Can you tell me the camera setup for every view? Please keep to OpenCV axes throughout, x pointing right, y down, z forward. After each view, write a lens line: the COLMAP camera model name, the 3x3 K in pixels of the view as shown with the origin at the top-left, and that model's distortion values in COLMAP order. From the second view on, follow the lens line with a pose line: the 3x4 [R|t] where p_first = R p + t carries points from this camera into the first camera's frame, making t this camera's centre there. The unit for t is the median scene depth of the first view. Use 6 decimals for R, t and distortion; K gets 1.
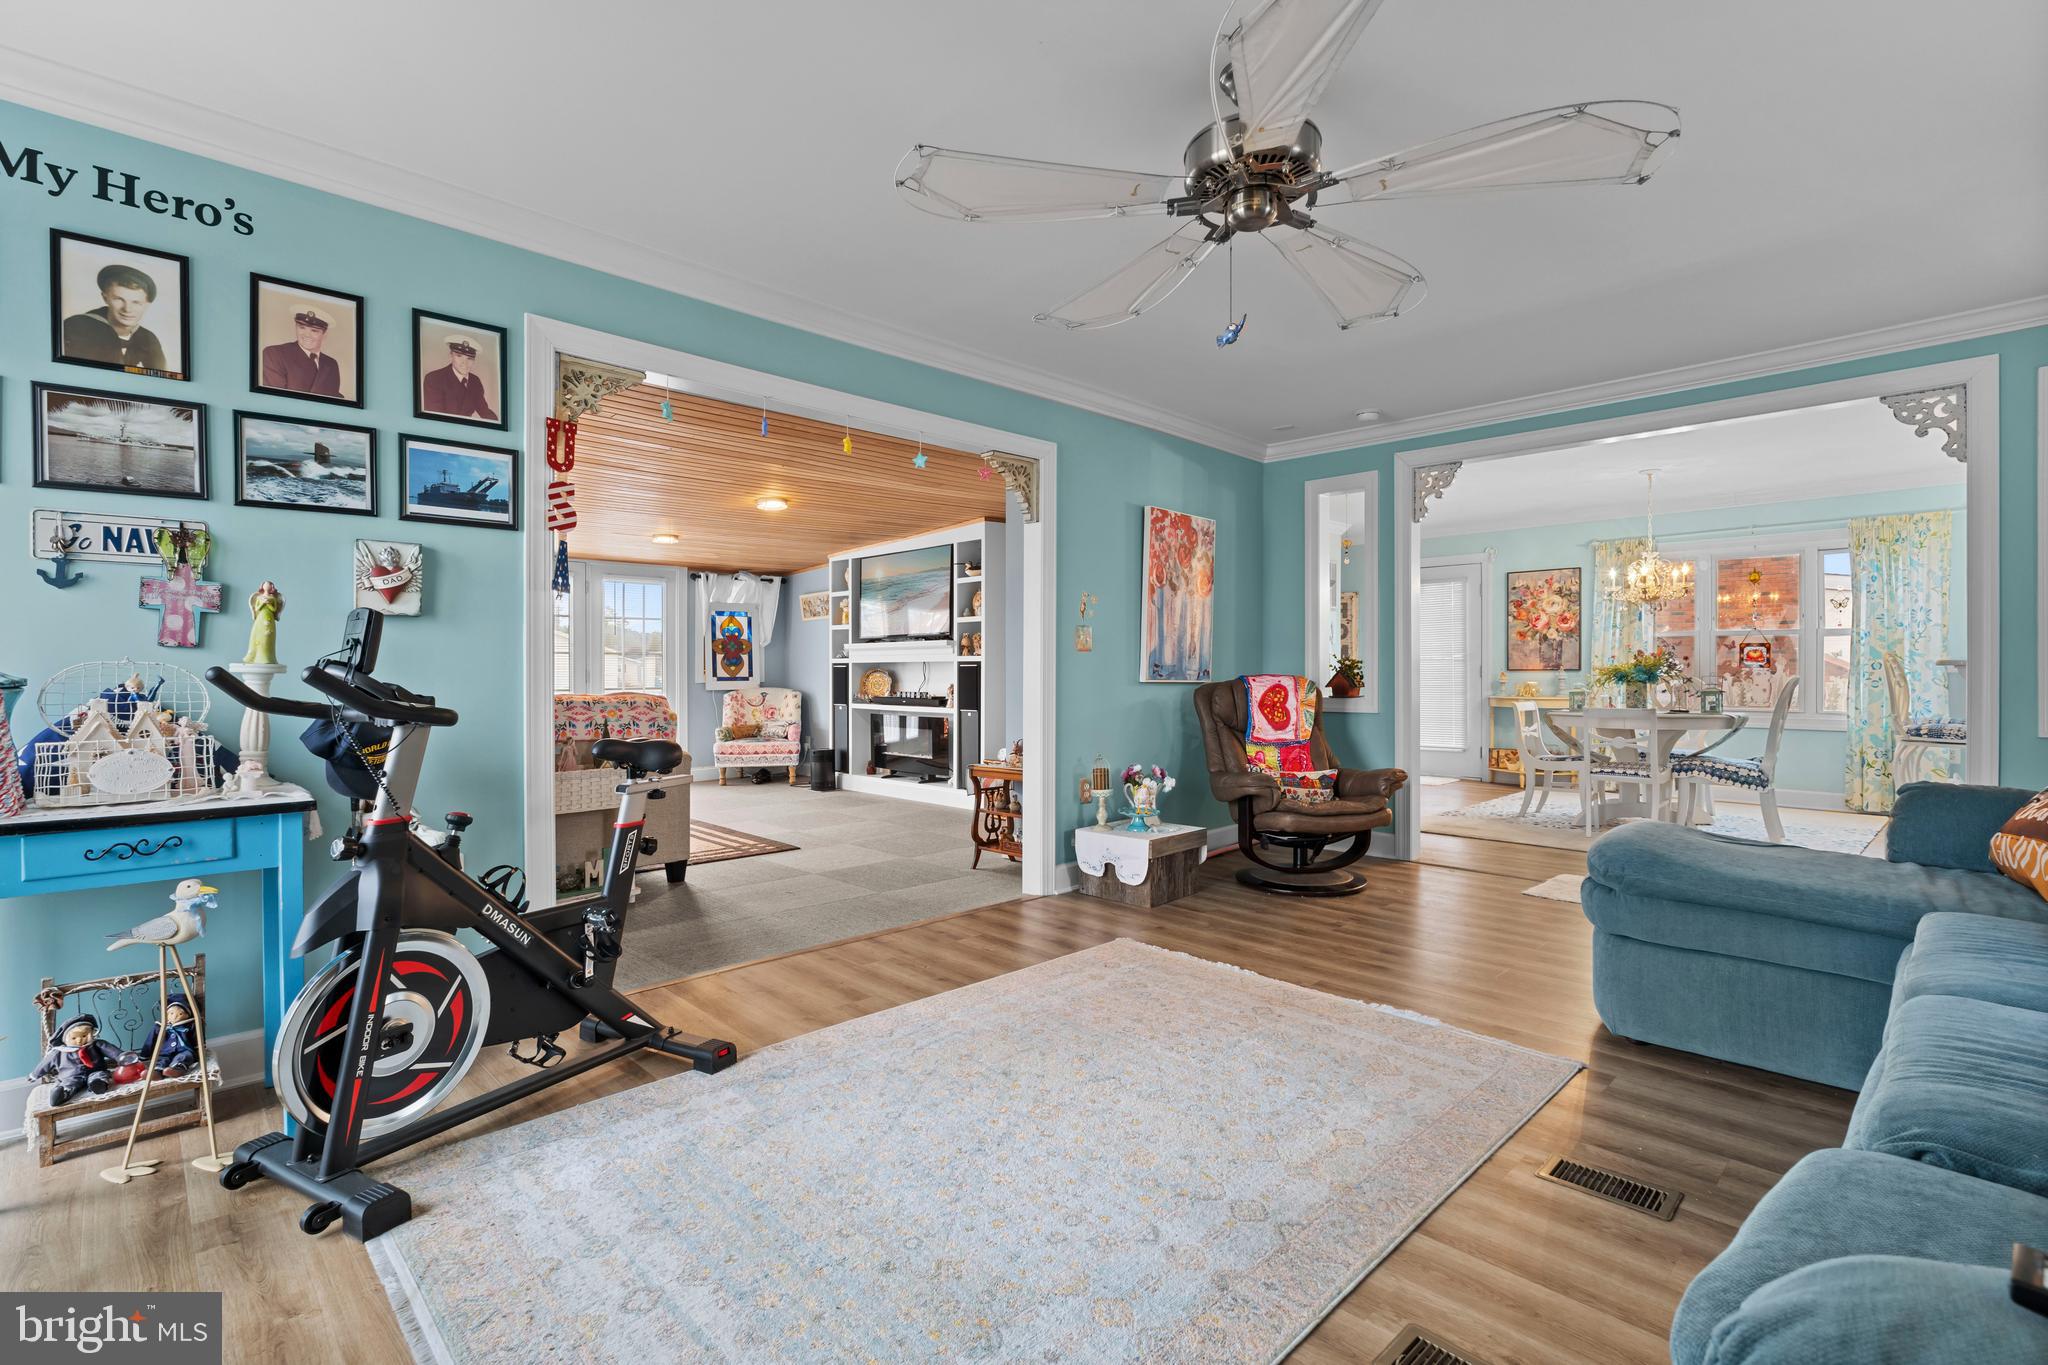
lens RADIAL K [[935.7, 0, 1015.5], [0, 935.7, 679.0], [0, 0, 1]] dist [-0.004271, -0.000276]
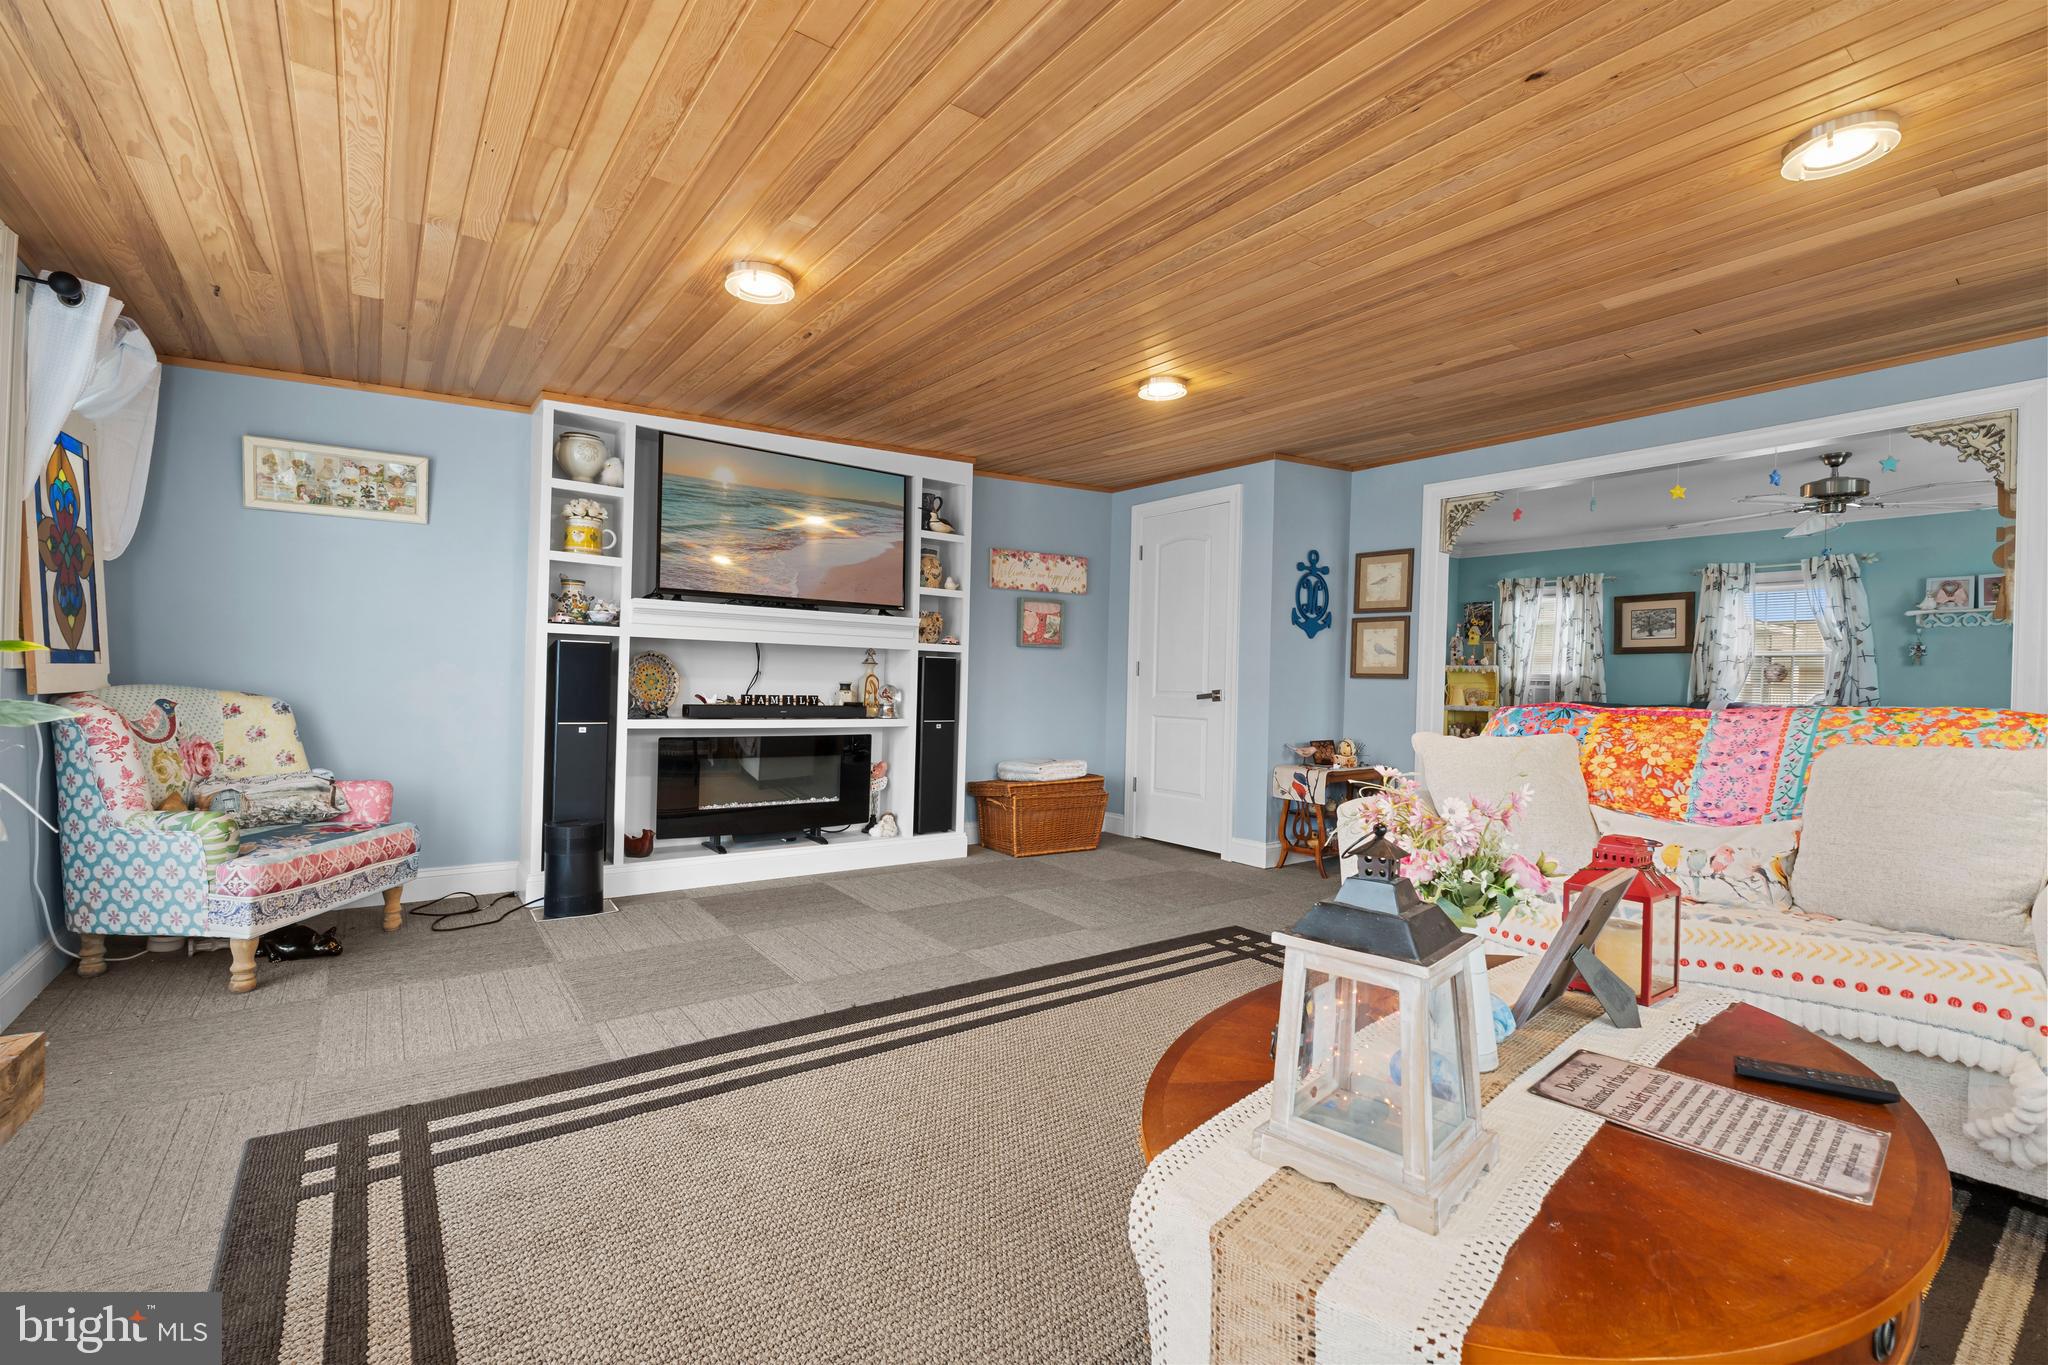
lens RADIAL K [[886.3, 0, 1025.3], [0, 886.3, 680.6], [0, 0, 1]] dist [-0.002944, 0.000112]
pose [[0.124725, 0.007162, 0.992166, -0.605771], [-0.014061, 0.999886, -0.005450, 0.005263], [-0.992092, -0.013271, 0.124811, 0.728877]]
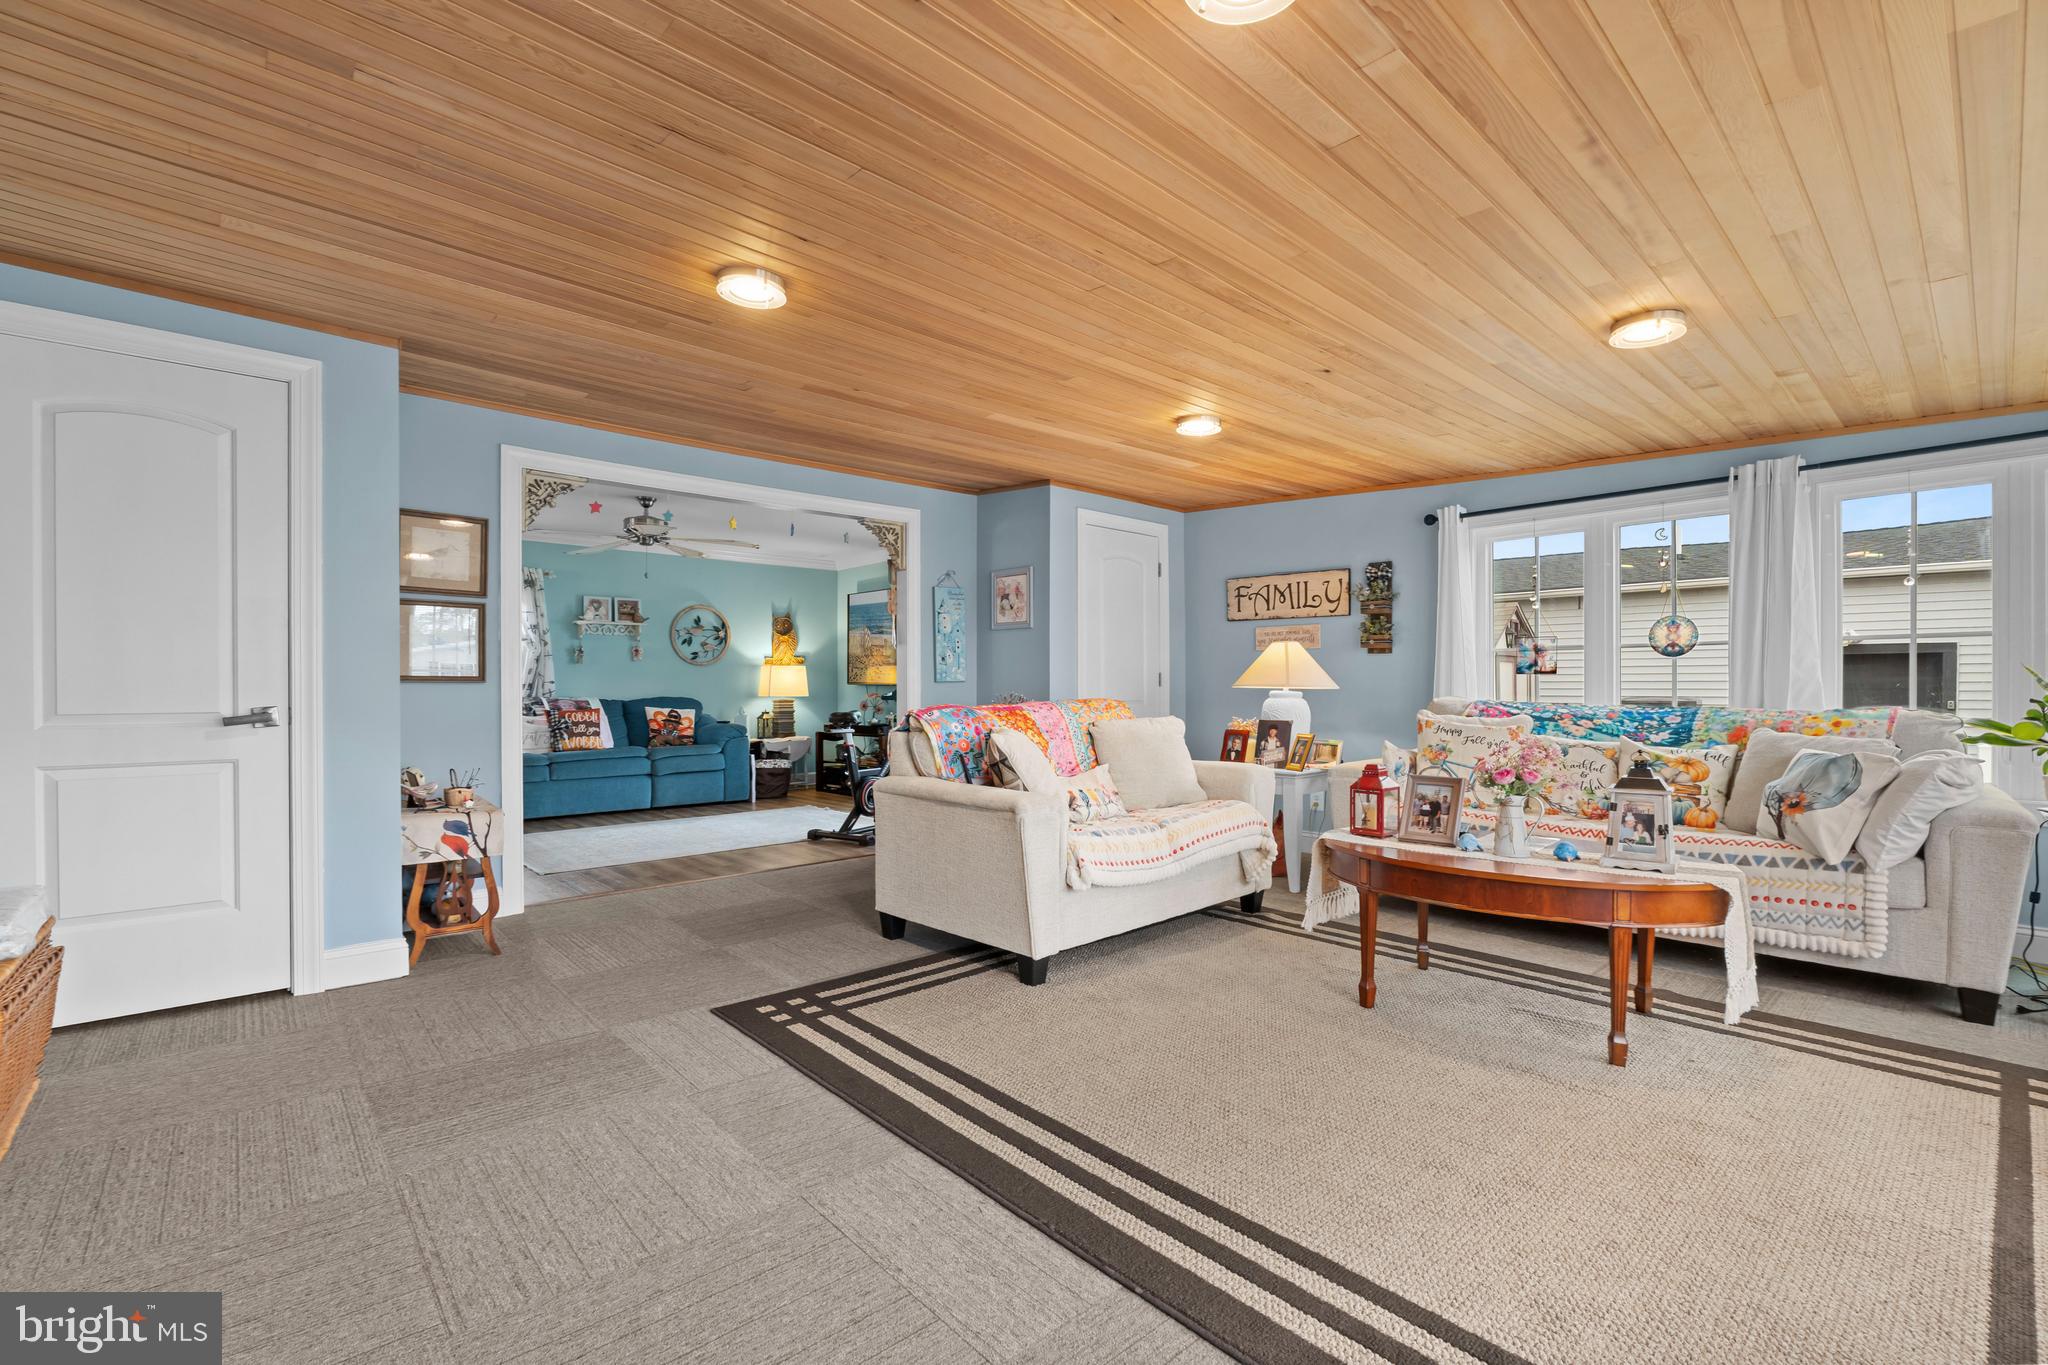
lens RADIAL K [[886.3, 0, 1039.5], [0, 886.3, 691.6], [0, 0, 1]] dist [-0.002944, 0.000112]
pose [[-0.999406, 0.002206, 0.034406, -0.292046], [0.002647, 0.999915, 0.012784, -0.003208], [-0.034375, 0.012867, -0.999326, 1.014597]]
